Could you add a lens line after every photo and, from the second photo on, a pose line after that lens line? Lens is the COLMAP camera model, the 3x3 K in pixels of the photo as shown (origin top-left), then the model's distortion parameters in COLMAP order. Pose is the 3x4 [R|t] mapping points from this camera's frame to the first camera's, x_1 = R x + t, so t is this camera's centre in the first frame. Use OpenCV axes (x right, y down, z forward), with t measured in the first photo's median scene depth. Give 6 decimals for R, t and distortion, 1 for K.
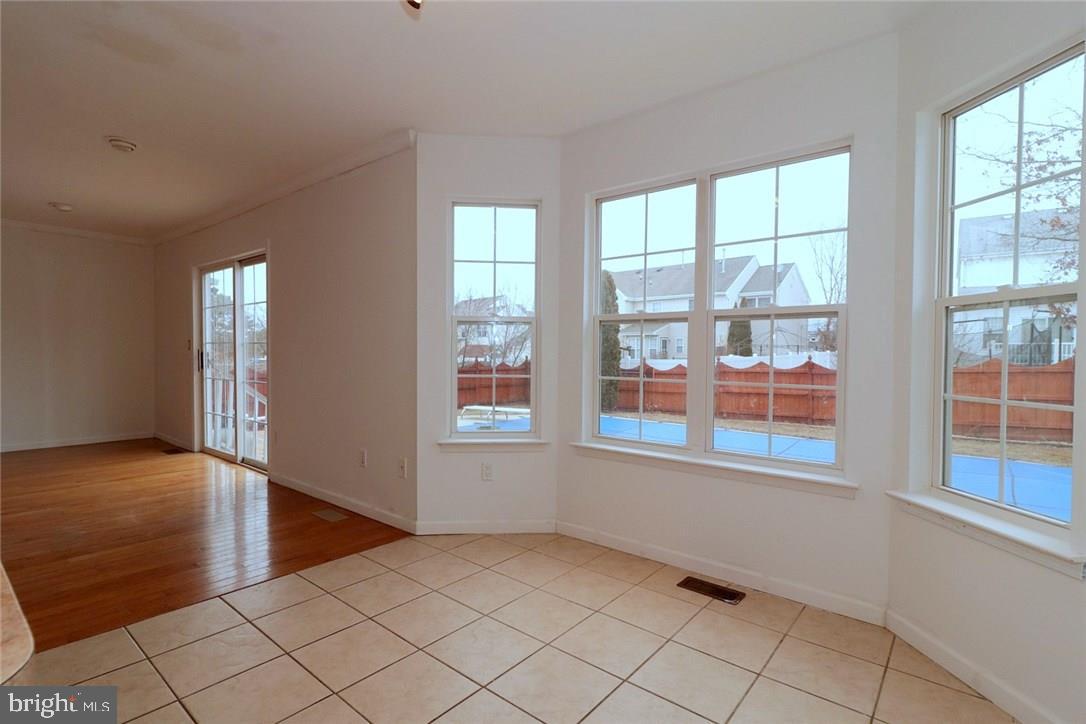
lens RADIAL K [[498.6, 0, 537.3], [0, 498.6, 364.9], [0, 0, 1]] dist [0.001268, -0.000162]
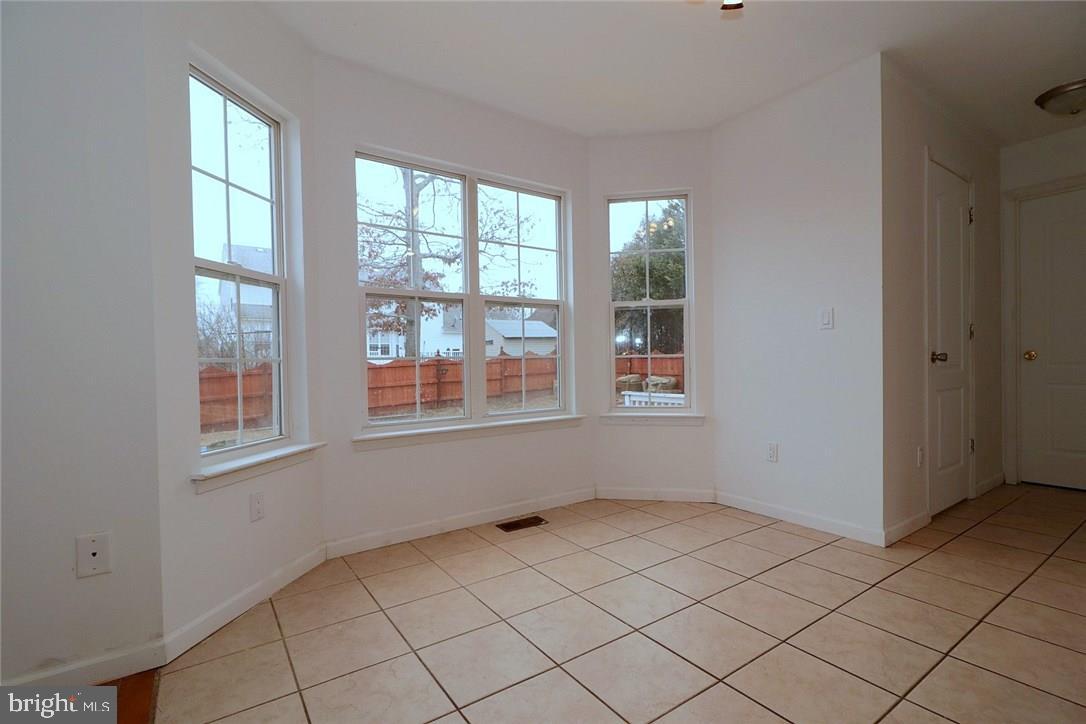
lens RADIAL K [[498.6, 0, 537.3], [0, 498.6, 364.9], [0, 0, 1]] dist [0.001268, -0.000162]
pose [[0.288900, -0.026856, 0.956983, -0.733731], [0.035524, 0.999219, 0.017317, 0.037075], [-0.956700, 0.028993, 0.289628, 0.546986]]
